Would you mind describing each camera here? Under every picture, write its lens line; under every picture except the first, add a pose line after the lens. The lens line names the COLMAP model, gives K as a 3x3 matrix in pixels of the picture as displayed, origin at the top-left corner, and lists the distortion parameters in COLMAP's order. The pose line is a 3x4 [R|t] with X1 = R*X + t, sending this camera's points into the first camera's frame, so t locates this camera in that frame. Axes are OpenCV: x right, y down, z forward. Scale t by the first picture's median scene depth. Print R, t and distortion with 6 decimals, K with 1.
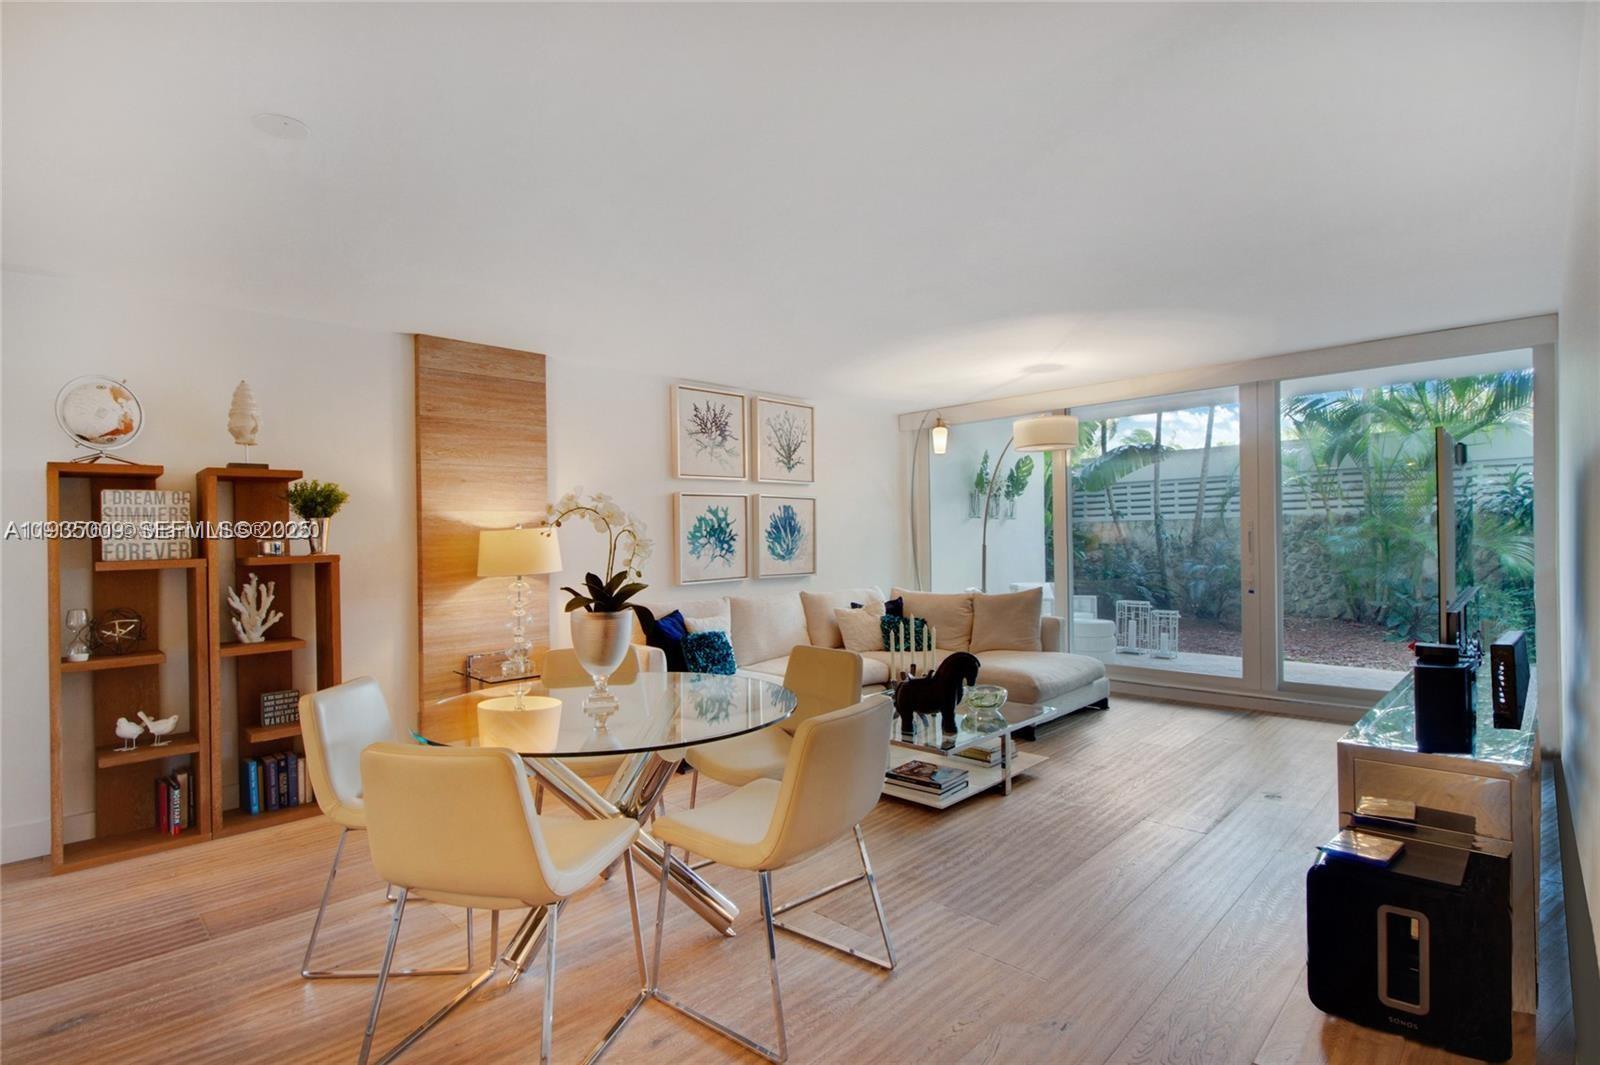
lens RADIAL K [[752.3, 0, 866.2], [0, 752.3, 534.8], [0, 0, 1]] dist [-0.001449, -0.000340]
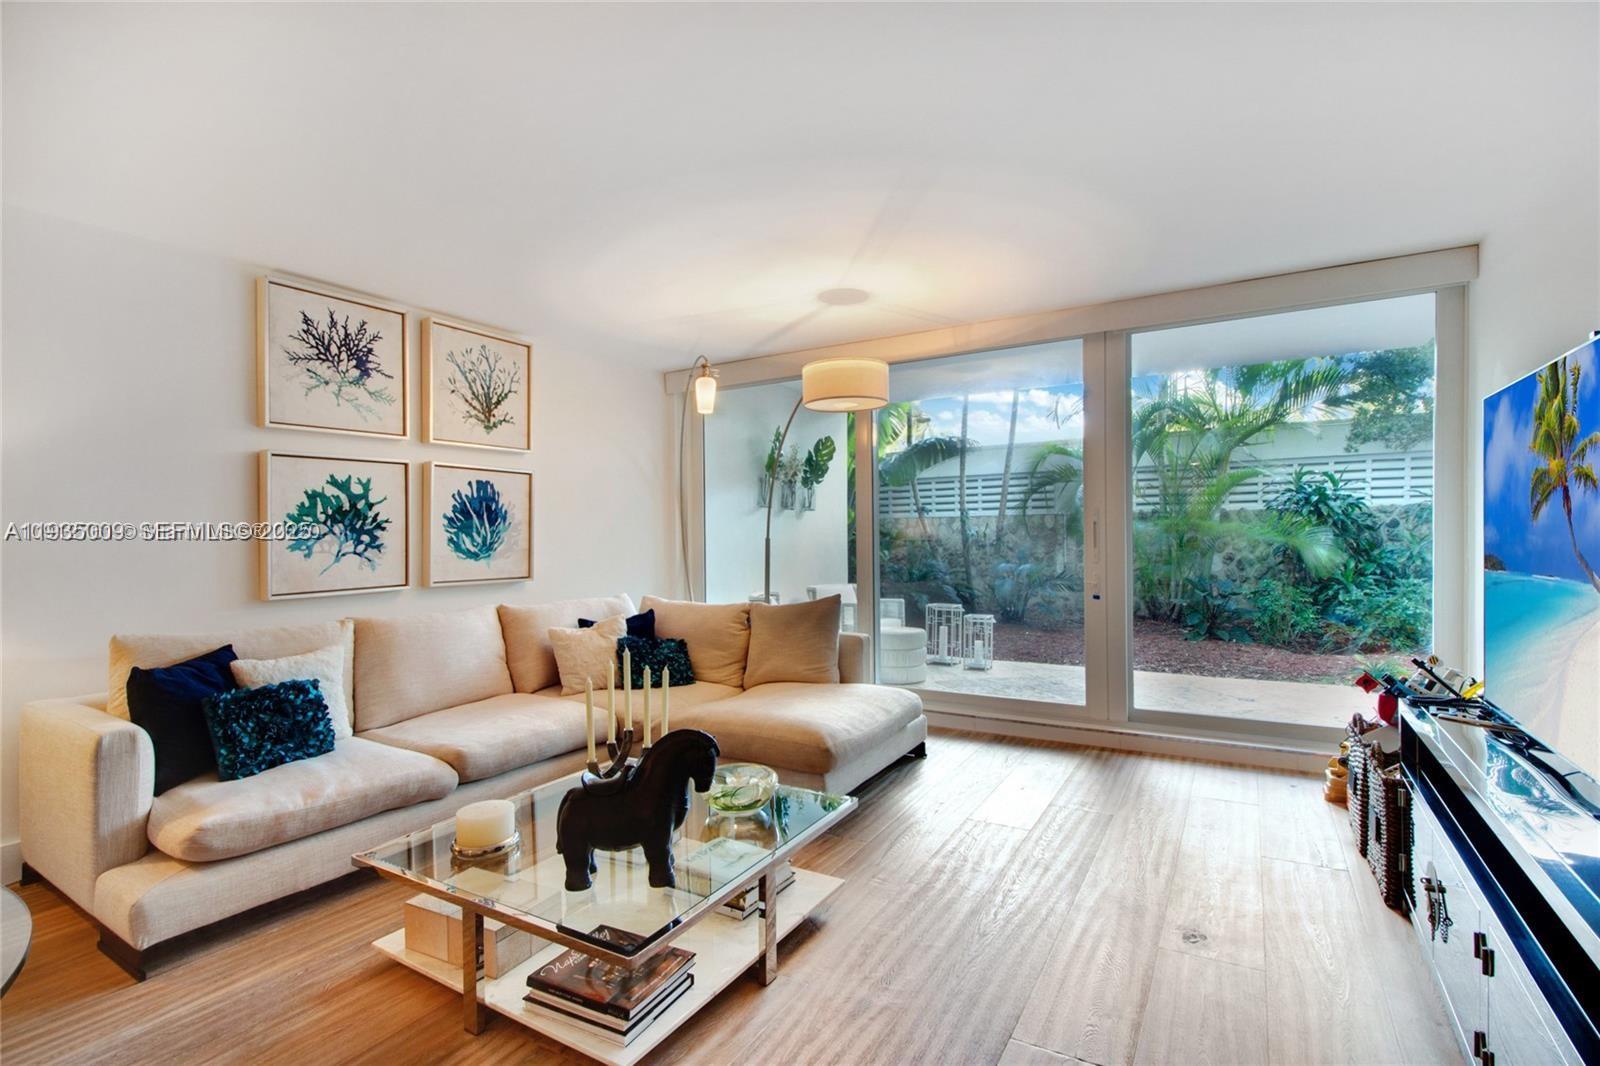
lens RADIAL K [[663.7, 0, 825.2], [0, 663.7, 532.5], [0, 0, 1]] dist [-0.011338, -0.000117]
pose [[0.981632, 0.005120, 0.190714, 0.091679], [-0.004211, 0.999978, -0.005171, 0.011177], [-0.190736, 0.004273, 0.981632, 0.351933]]
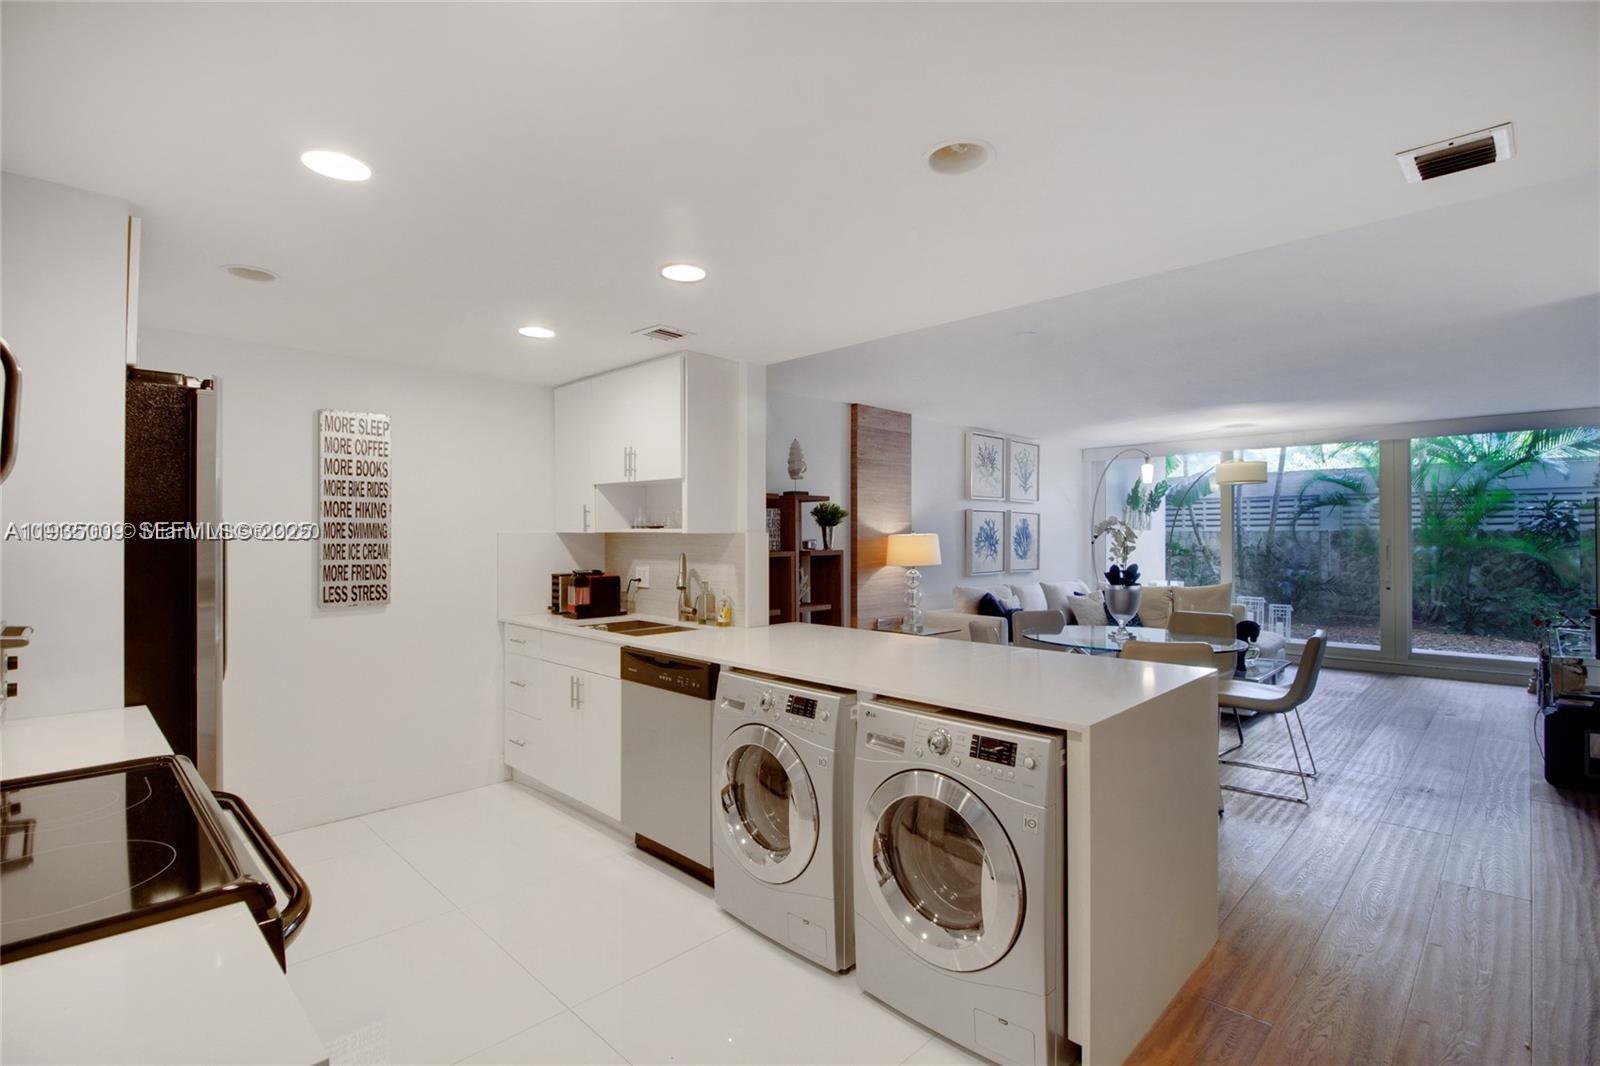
lens RADIAL K [[755.0, 0, 801.3], [0, 755.0, 523.0], [0, 0, 1]] dist [-0.000570, -0.013314]
pose [[0.999463, 0.018587, -0.026977, -0.484295], [-0.019044, 0.999678, -0.016794, -0.000767], [0.026656, 0.017299, 0.999495, -0.372313]]
